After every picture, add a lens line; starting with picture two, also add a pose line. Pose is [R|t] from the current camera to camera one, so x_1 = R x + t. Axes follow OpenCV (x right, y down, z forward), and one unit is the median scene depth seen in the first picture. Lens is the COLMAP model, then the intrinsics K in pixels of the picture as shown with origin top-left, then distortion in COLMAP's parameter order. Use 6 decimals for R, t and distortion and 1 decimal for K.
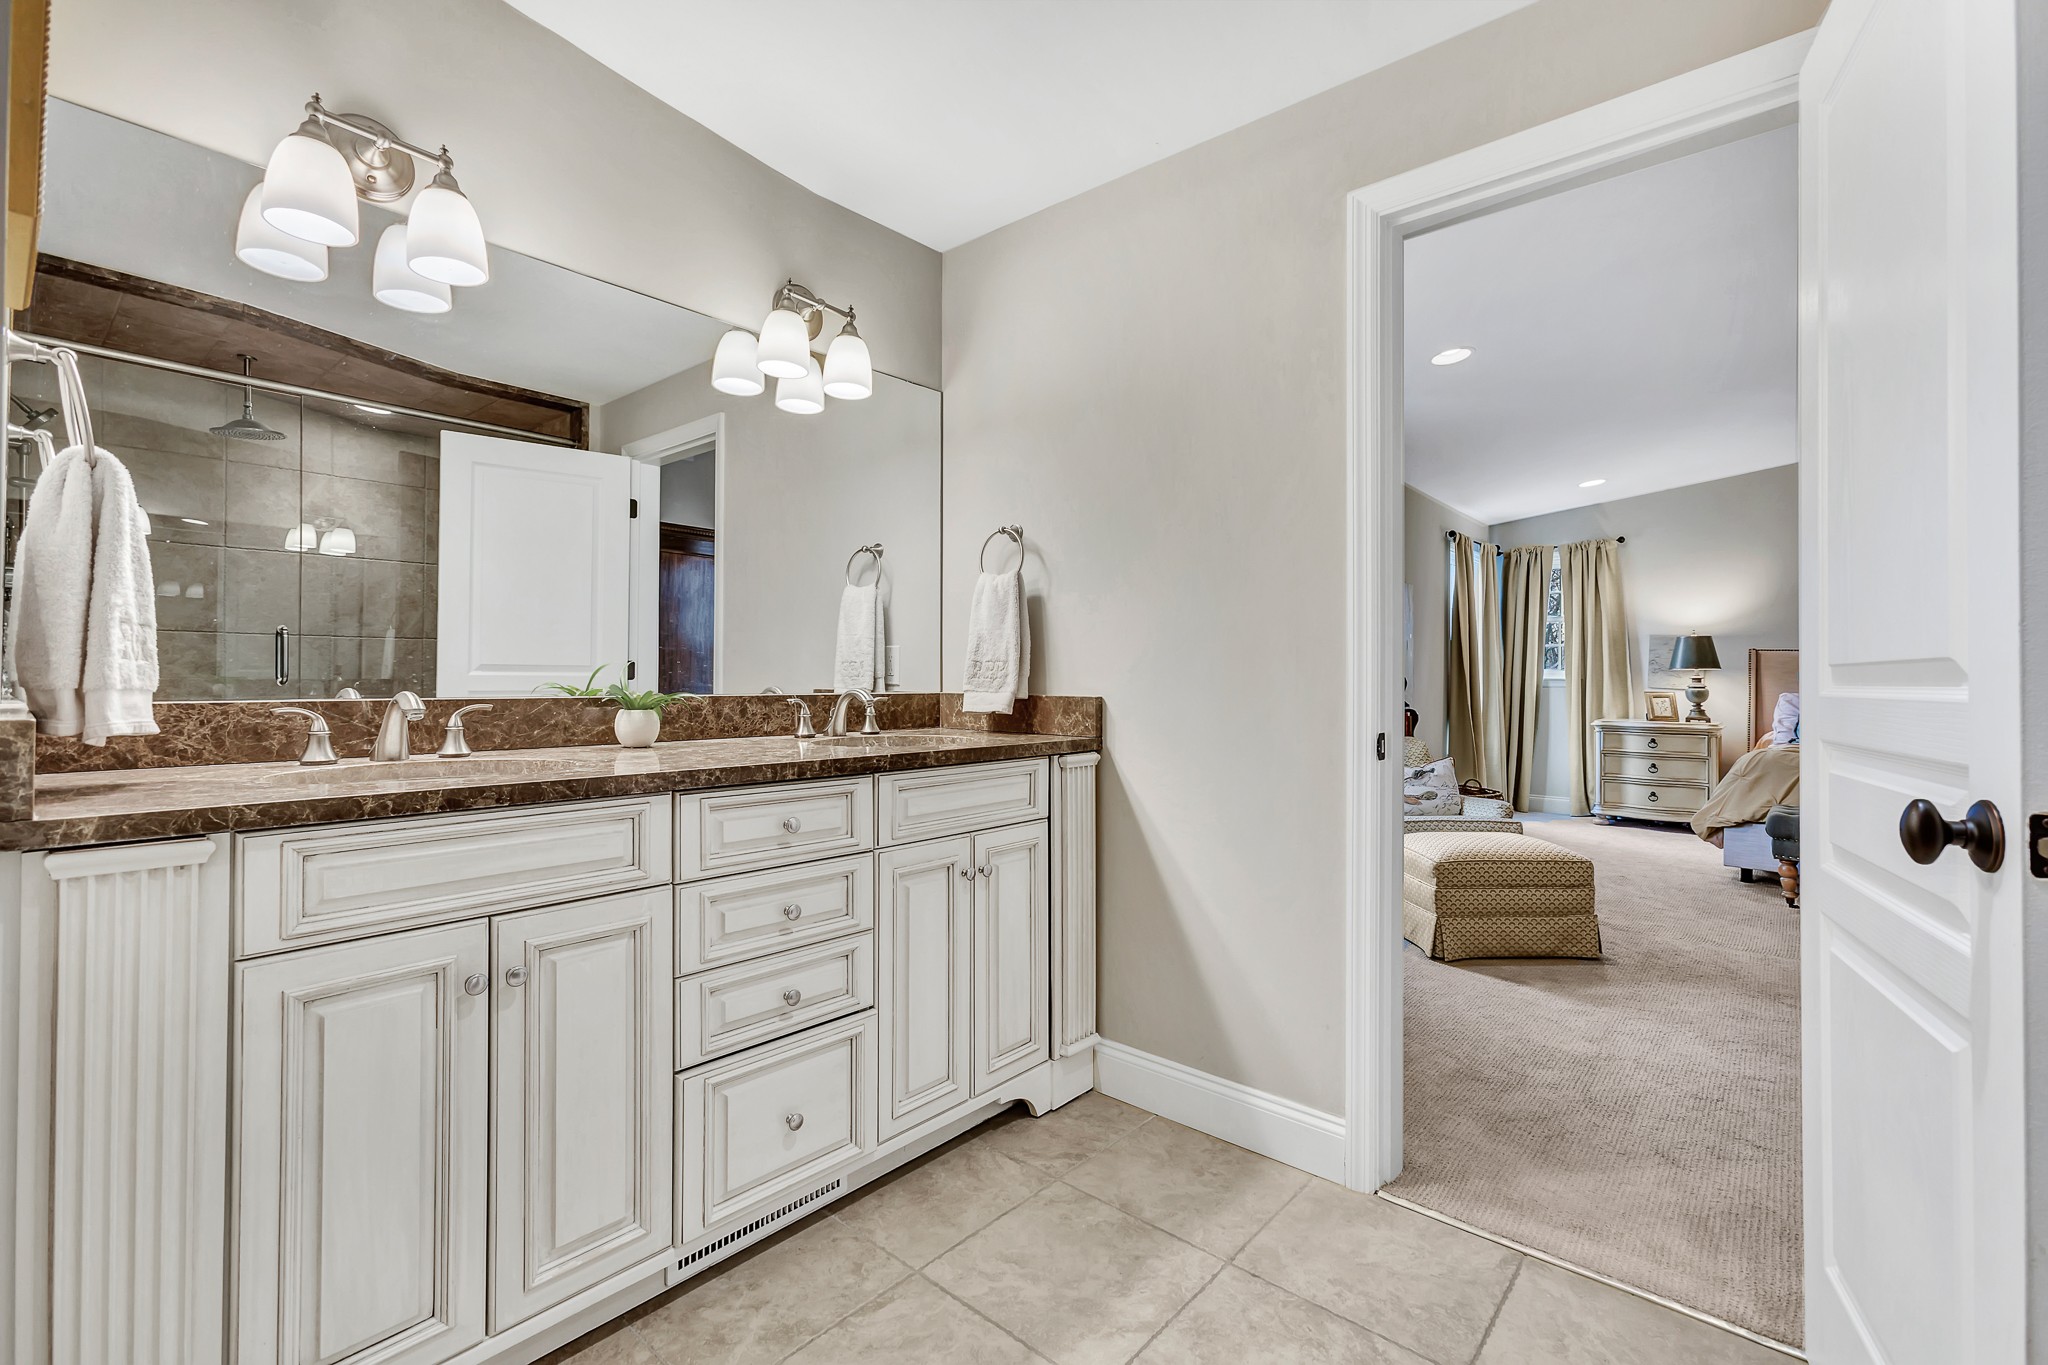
lens RADIAL K [[904.8, 0, 1023.0], [0, 904.8, 670.0], [0, 0, 1]] dist [-0.007475, 0.004475]
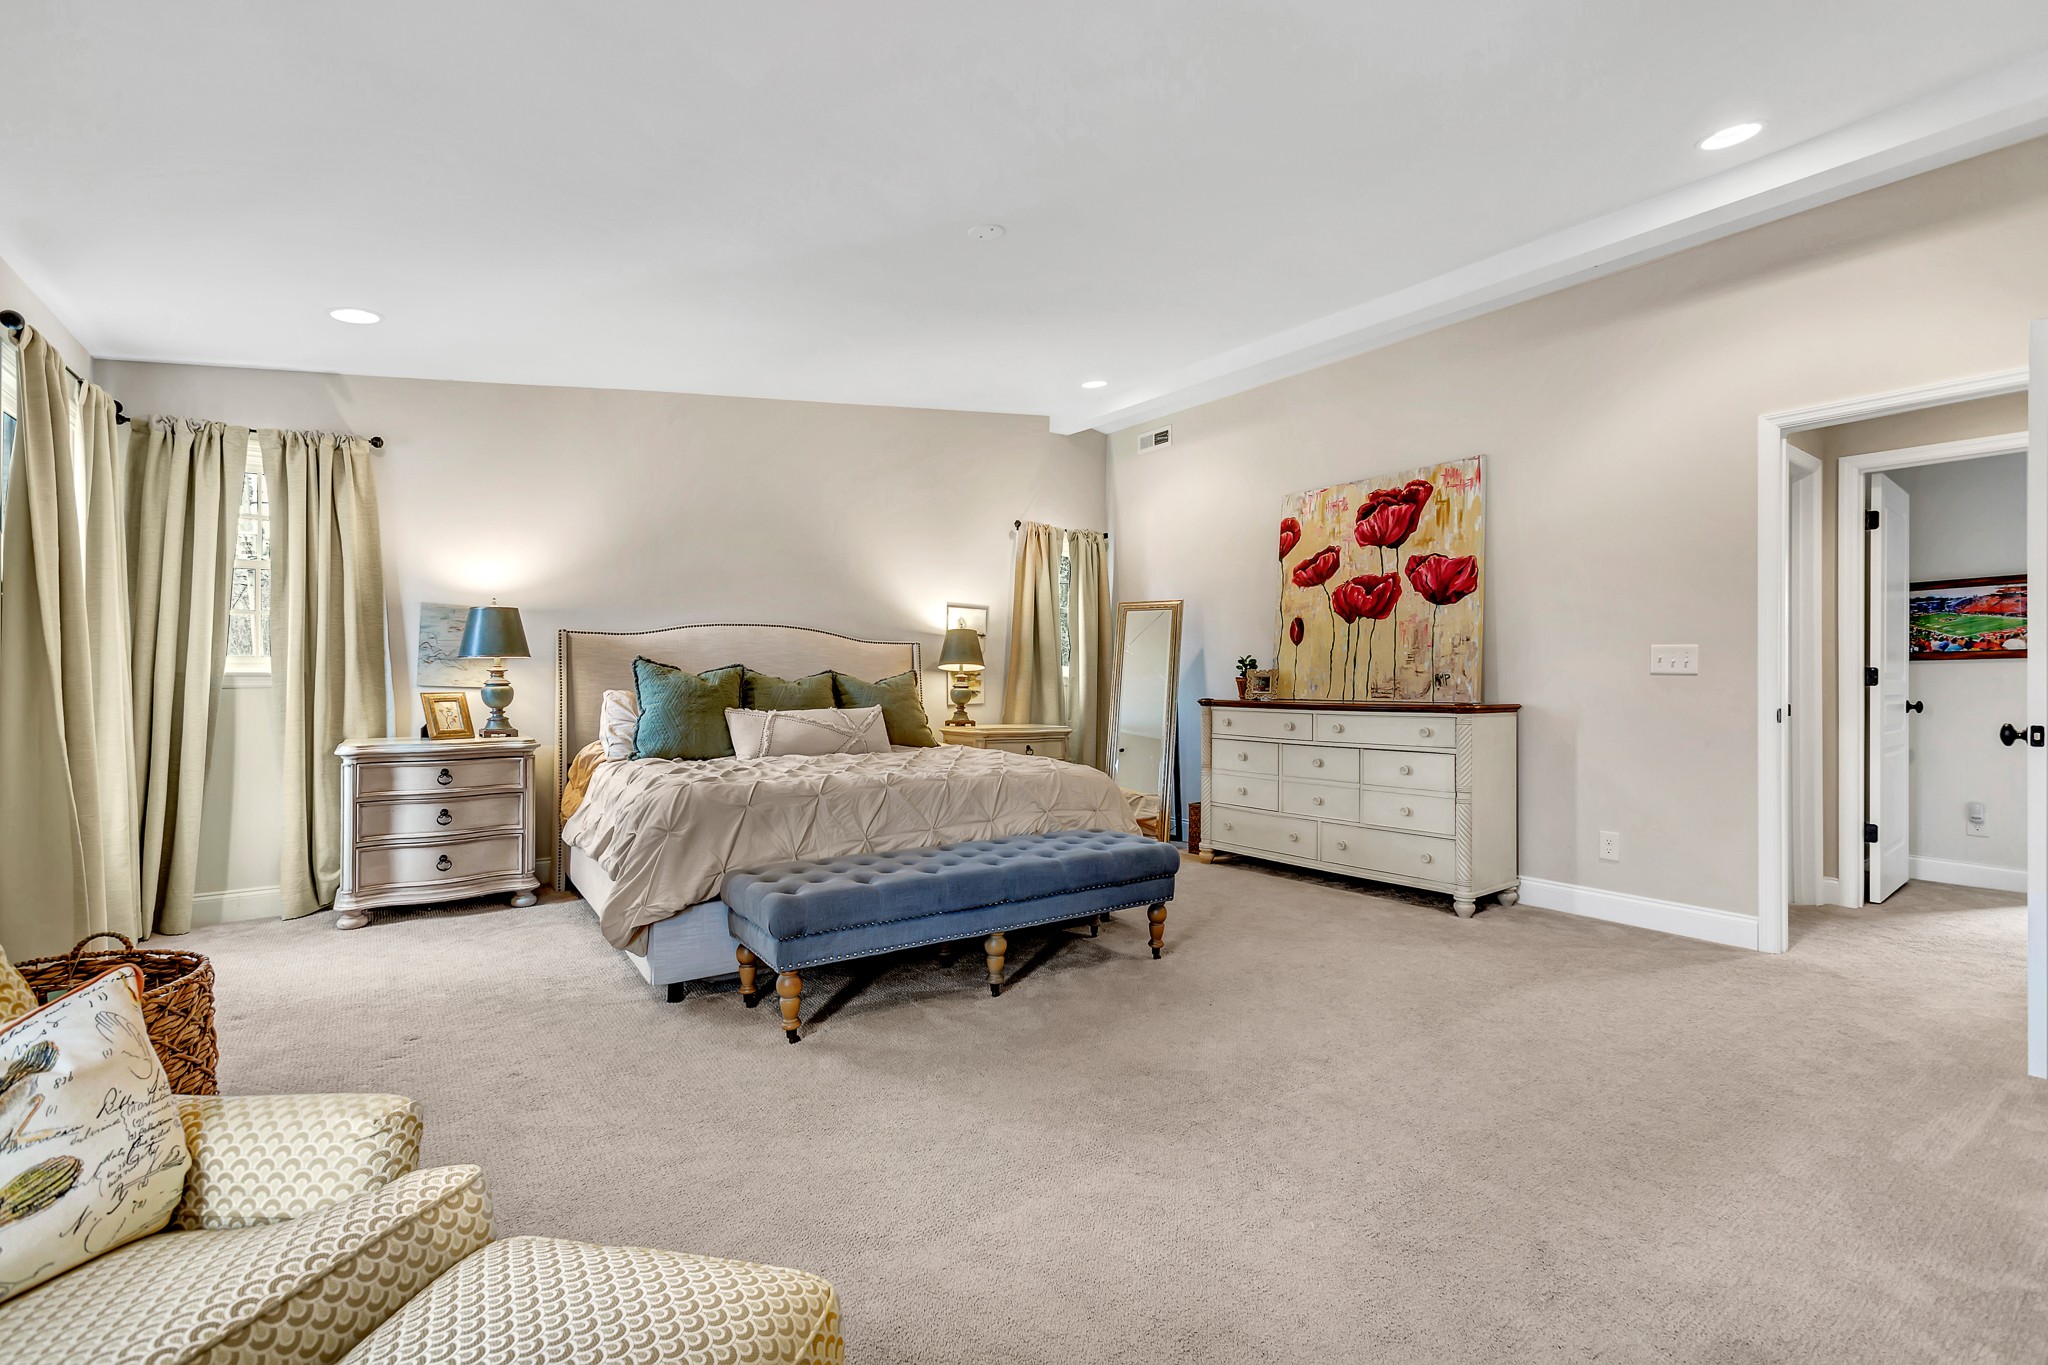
lens RADIAL K [[904.8, 0, 1025.7], [0, 904.8, 663.8], [0, 0, 1]] dist [-0.007475, 0.004475]
pose [[0.232339, 0.003069, 0.972630, 0.185659], [-0.008093, 0.999967, -0.001222, 0.001520], [-0.972601, -0.007588, 0.232356, 0.459227]]
